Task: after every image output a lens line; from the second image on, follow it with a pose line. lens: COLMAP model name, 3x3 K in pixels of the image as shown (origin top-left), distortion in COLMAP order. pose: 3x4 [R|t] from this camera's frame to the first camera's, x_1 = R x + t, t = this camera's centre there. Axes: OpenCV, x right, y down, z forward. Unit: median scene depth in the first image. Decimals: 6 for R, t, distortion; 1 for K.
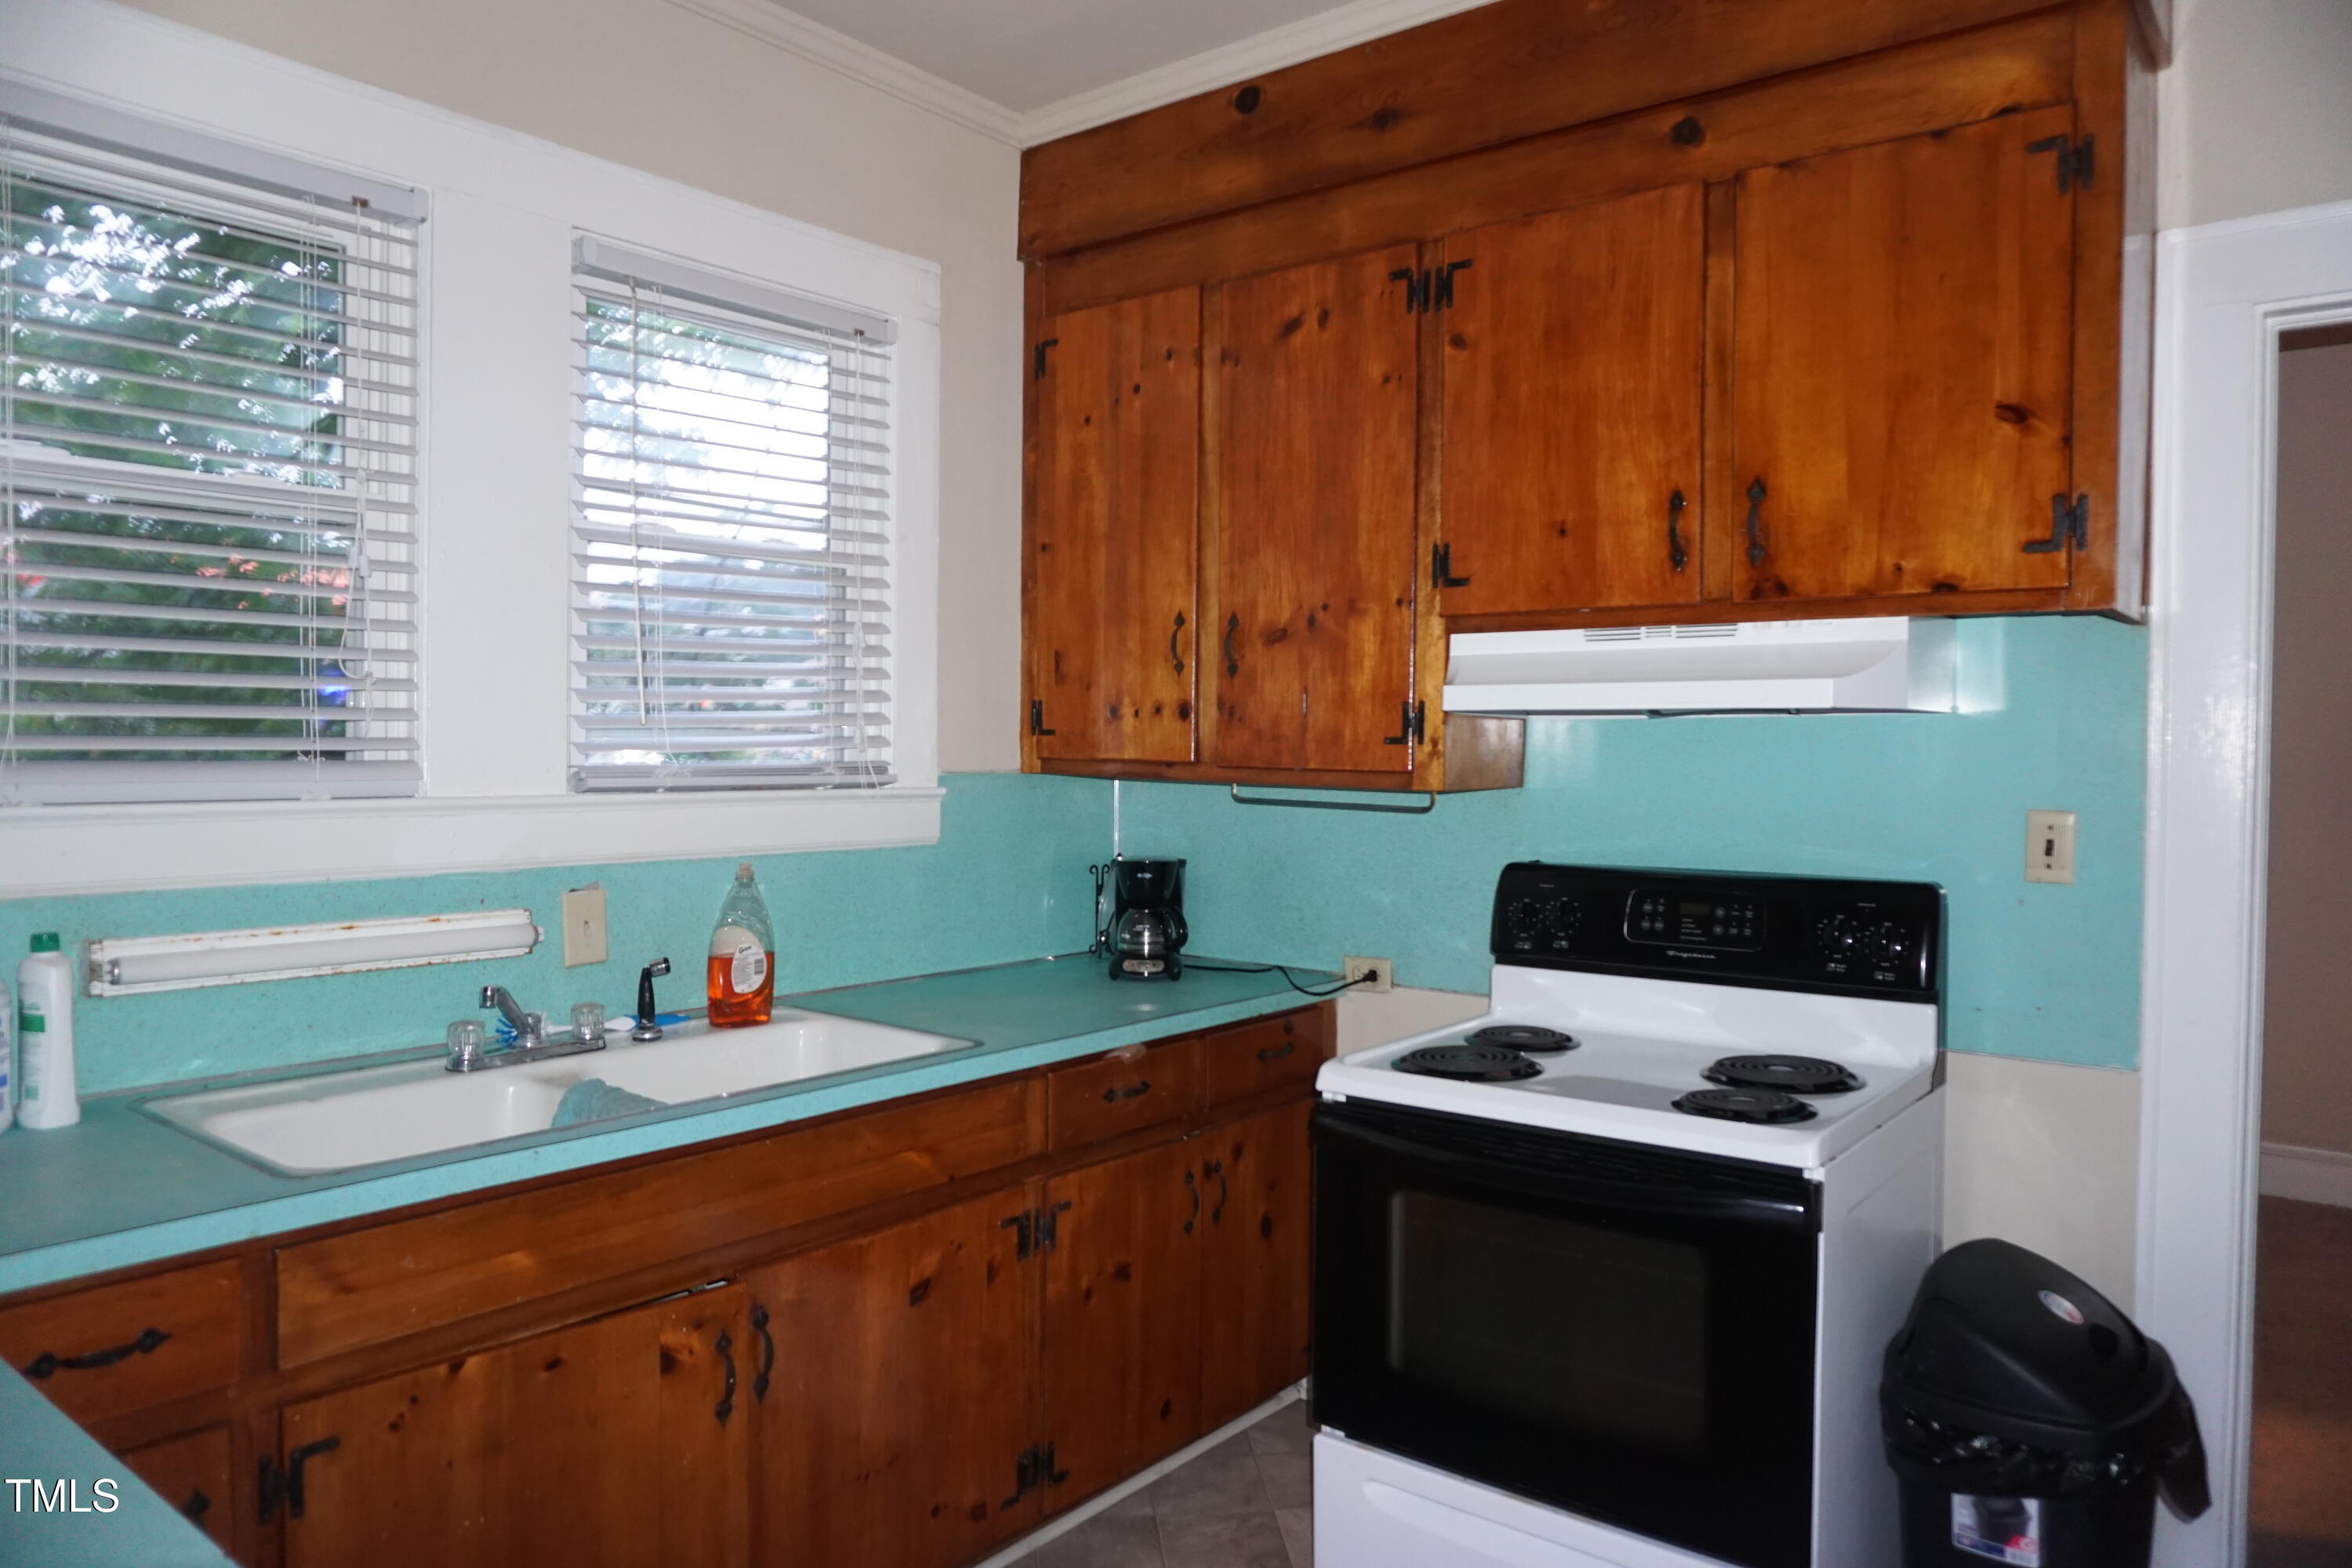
lens RADIAL K [[1582.2, 0, 1174.2], [0, 1582.2, 773.4], [0, 0, 1]] dist [-0.029671, 0.033757]
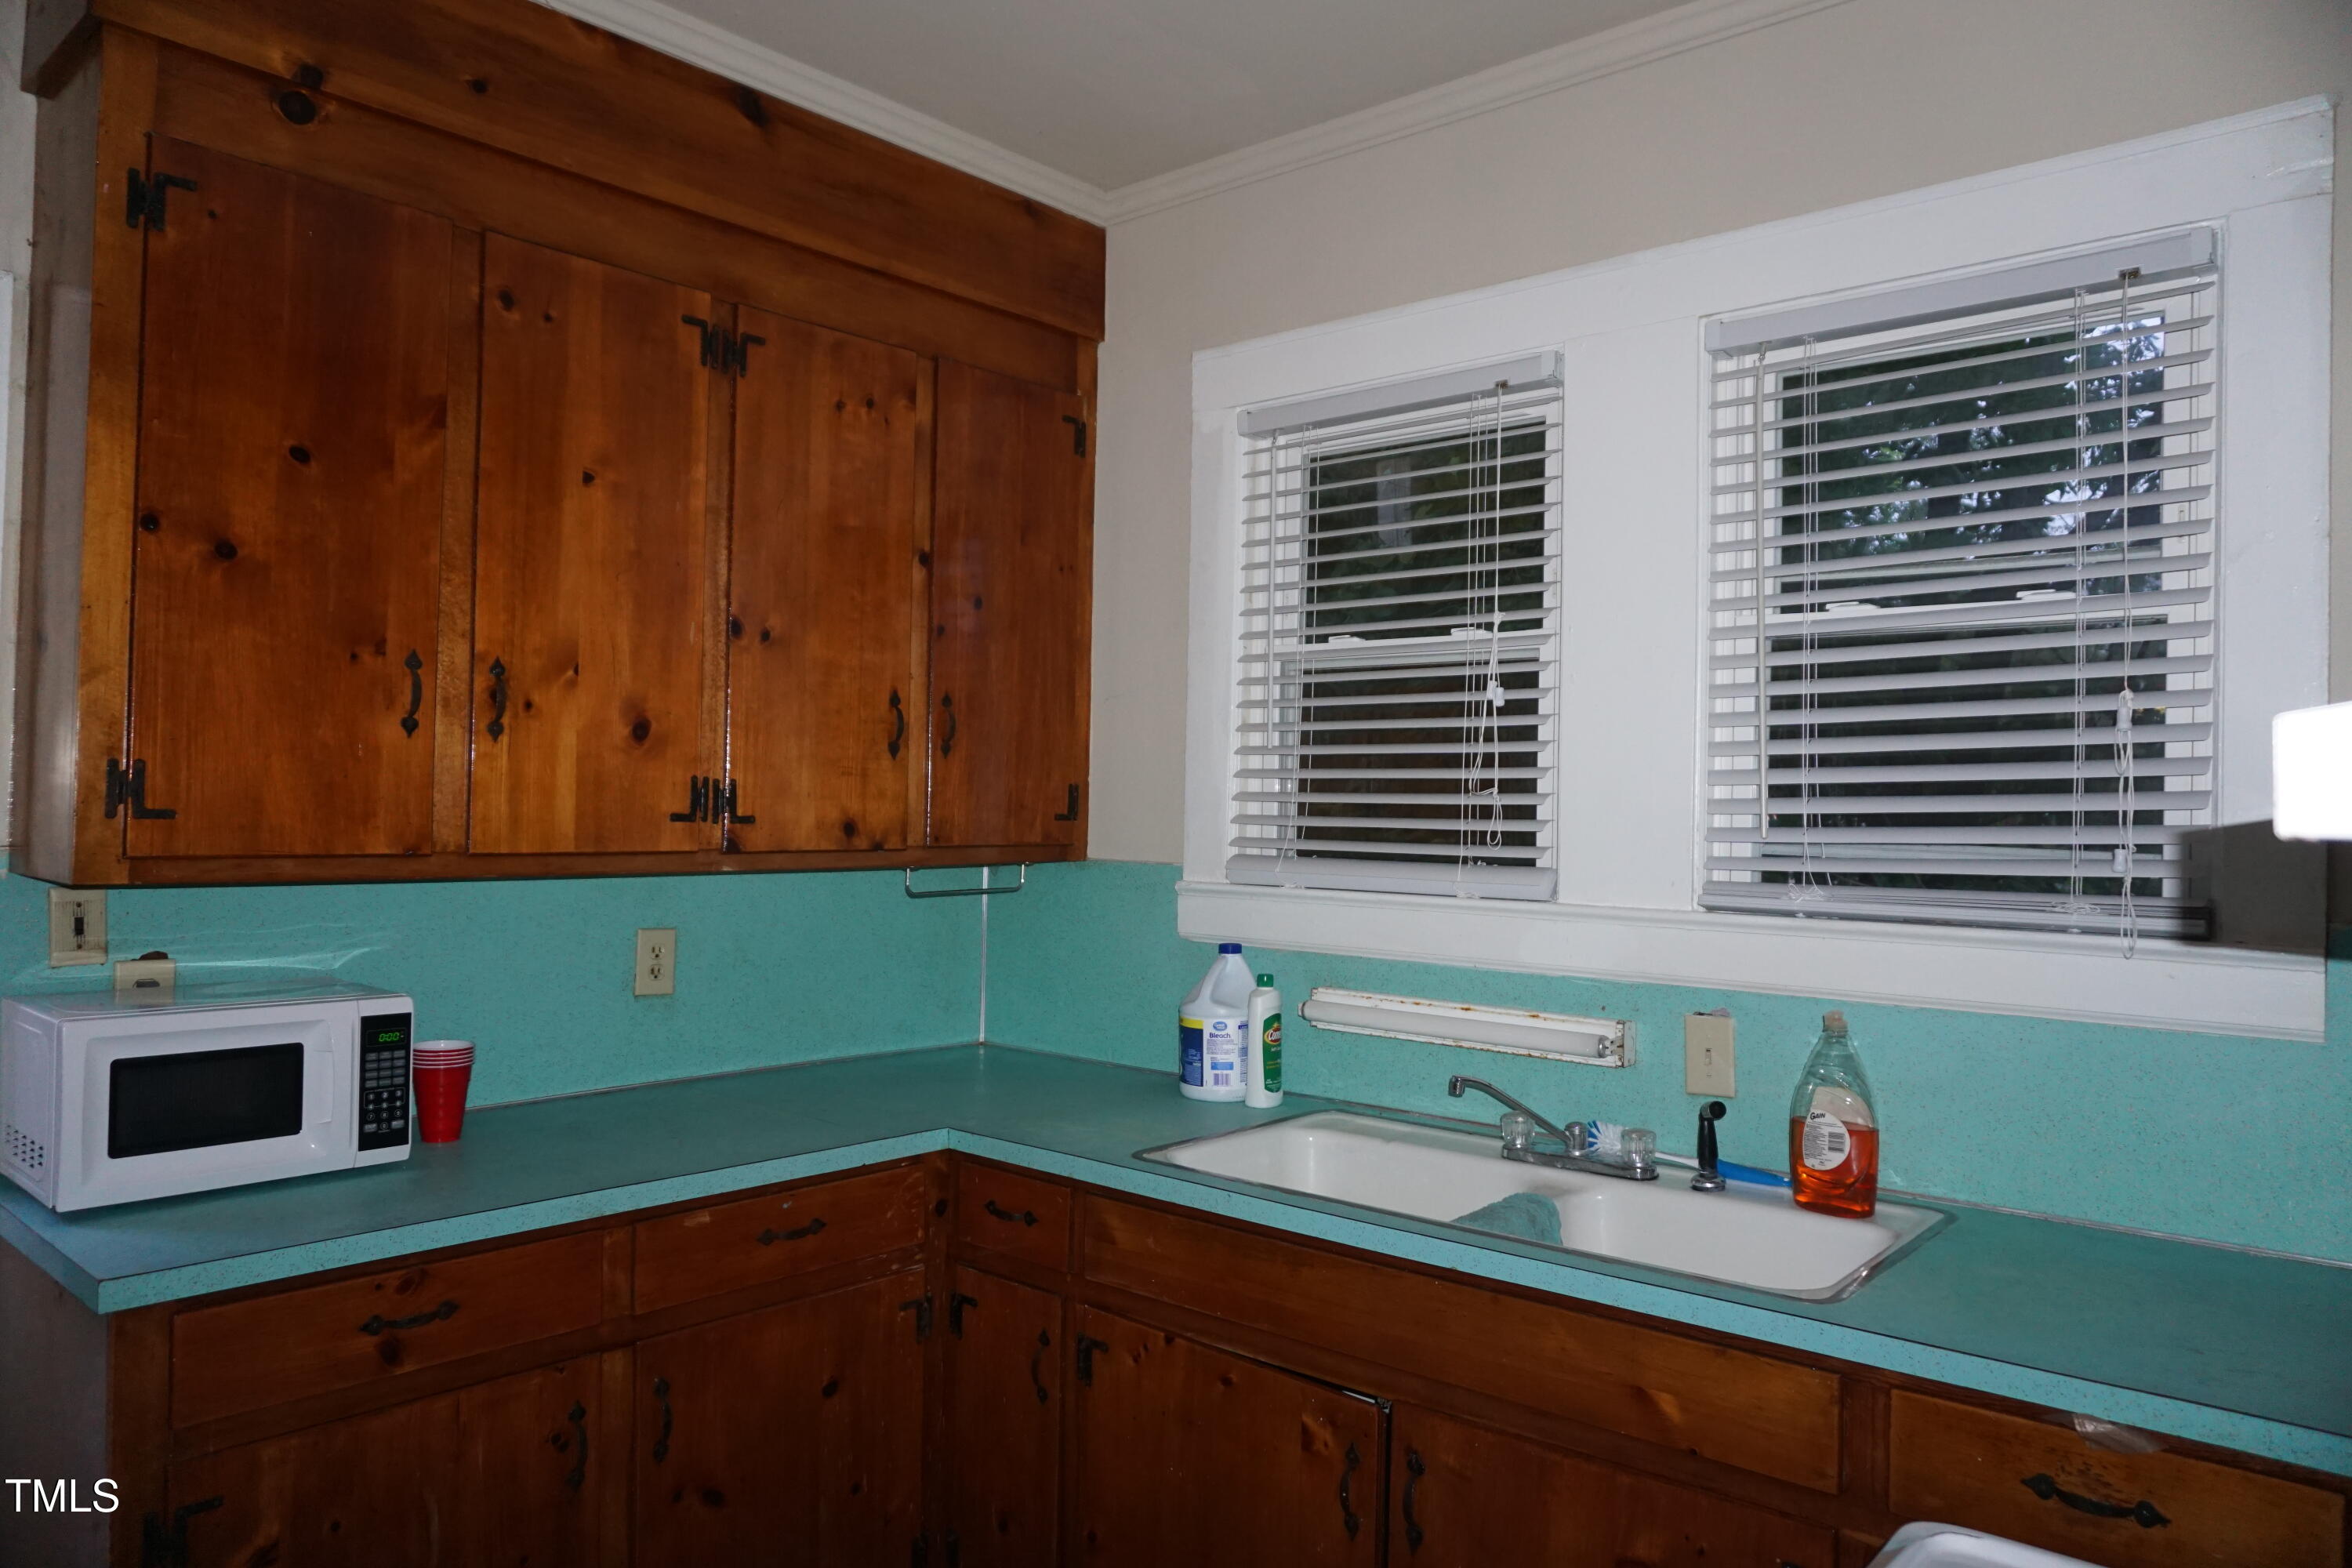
lens RADIAL K [[1582.2, 0, 1169.3], [0, 1582.2, 784.6], [0, 0, 1]] dist [-0.029671, 0.033757]
pose [[-0.040983, -0.022194, -0.998913, 0.626881], [-0.036012, 0.999136, -0.020722, -0.034298], [0.998511, 0.035124, -0.041747, 0.784173]]
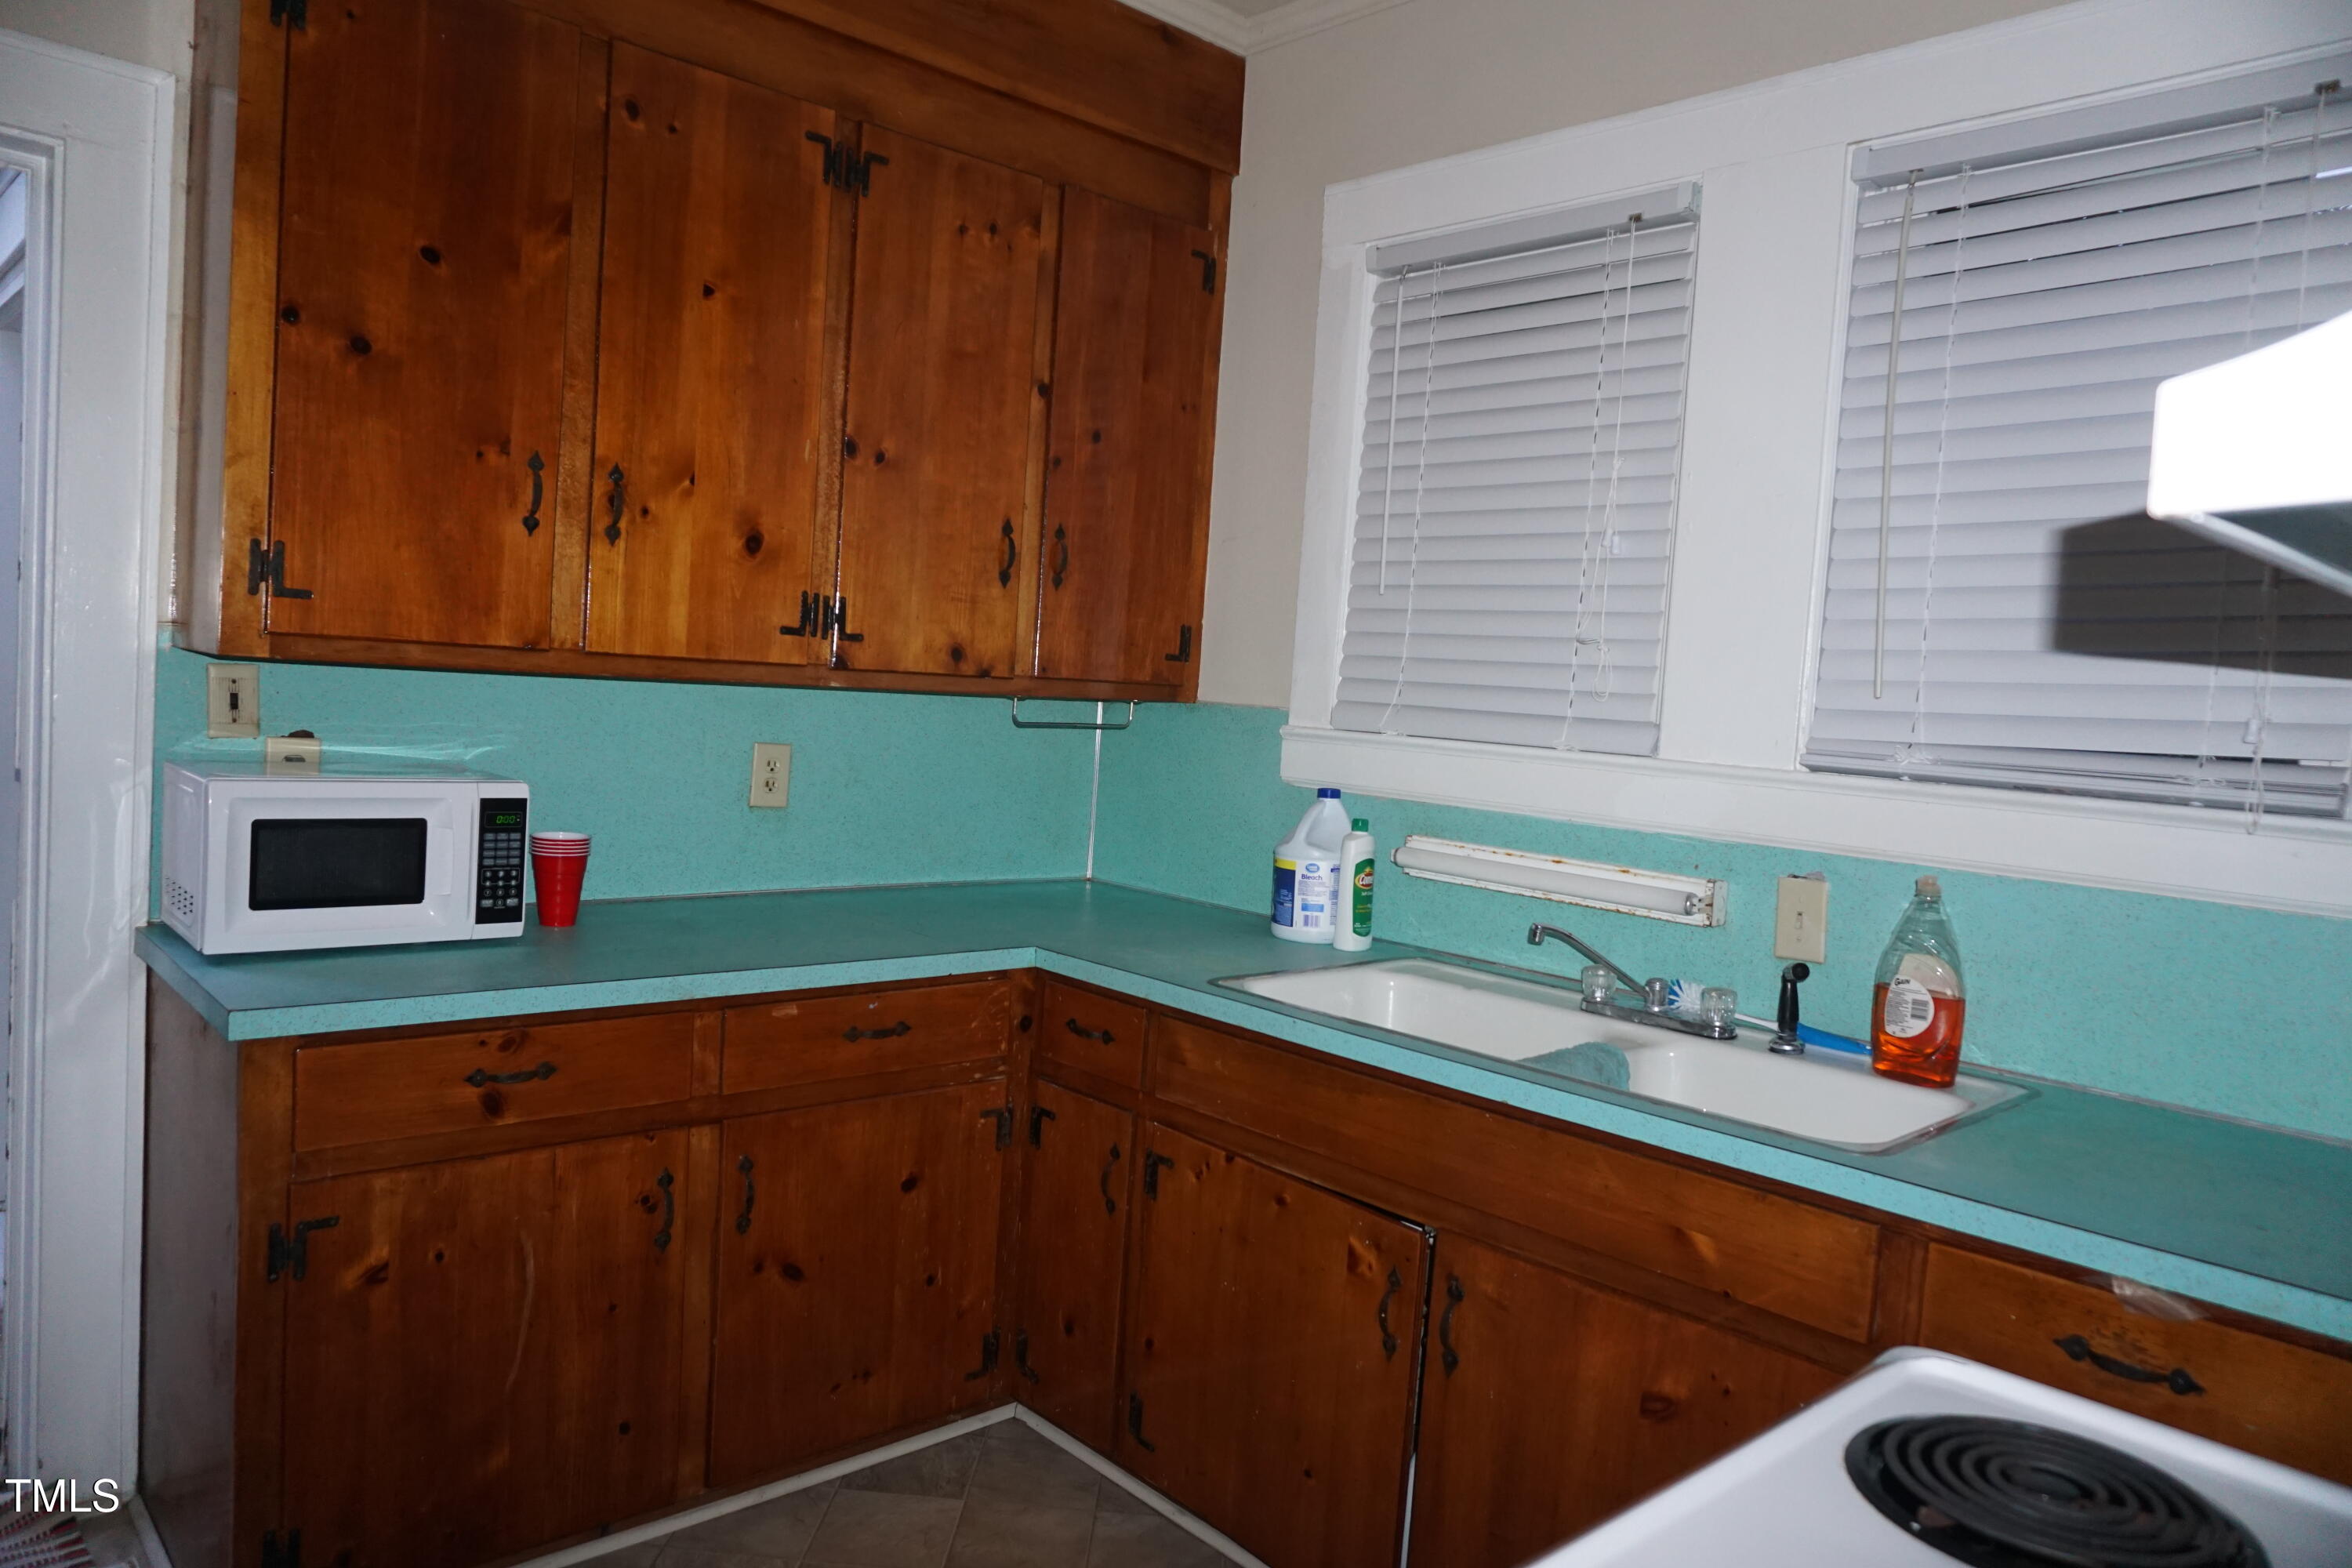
lens RADIAL K [[1582.2, 0, 1171.8], [0, 1582.2, 771.2], [0, 0, 1]] dist [-0.029671, 0.033757]
pose [[-0.145164, 0.039694, -0.988611, 0.625956], [-0.084078, 0.995086, 0.052299, -0.004444], [0.985829, 0.090712, -0.141113, 0.837184]]
